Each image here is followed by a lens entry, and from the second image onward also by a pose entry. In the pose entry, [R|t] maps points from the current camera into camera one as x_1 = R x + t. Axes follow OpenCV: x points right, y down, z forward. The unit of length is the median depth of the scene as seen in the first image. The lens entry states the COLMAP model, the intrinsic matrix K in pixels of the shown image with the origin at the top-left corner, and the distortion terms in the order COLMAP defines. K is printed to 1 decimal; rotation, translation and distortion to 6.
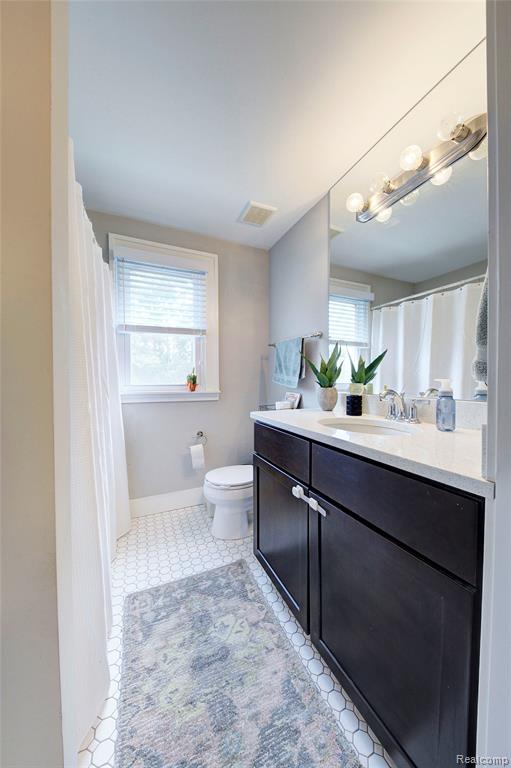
lens RADIAL K [[260.9, 0, 257.3], [0, 260.9, 387.2], [0, 0, 1]] dist [0.010812, -0.008853]
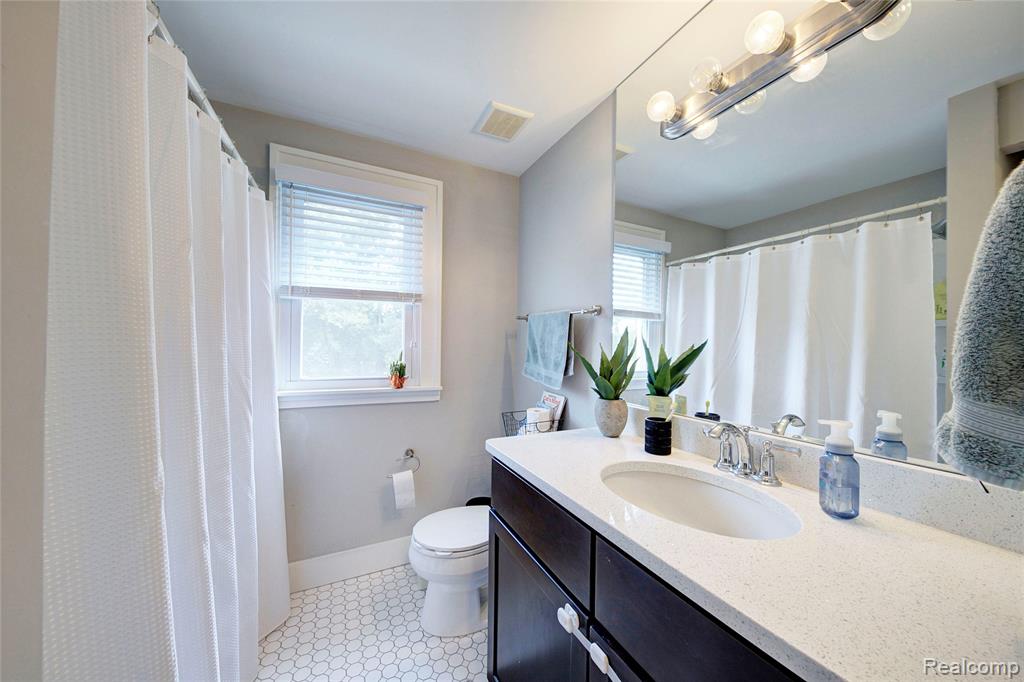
lens RADIAL K [[347.9, 0, 510.8], [0, 347.9, 344.6], [0, 0, 1]] dist [0.010812, -0.008853]
pose [[0.999441, 0.017000, 0.028787, 0.003344], [-0.016174, 0.999458, -0.028679, -0.085973], [-0.029259, 0.028197, 0.999174, 0.151421]]
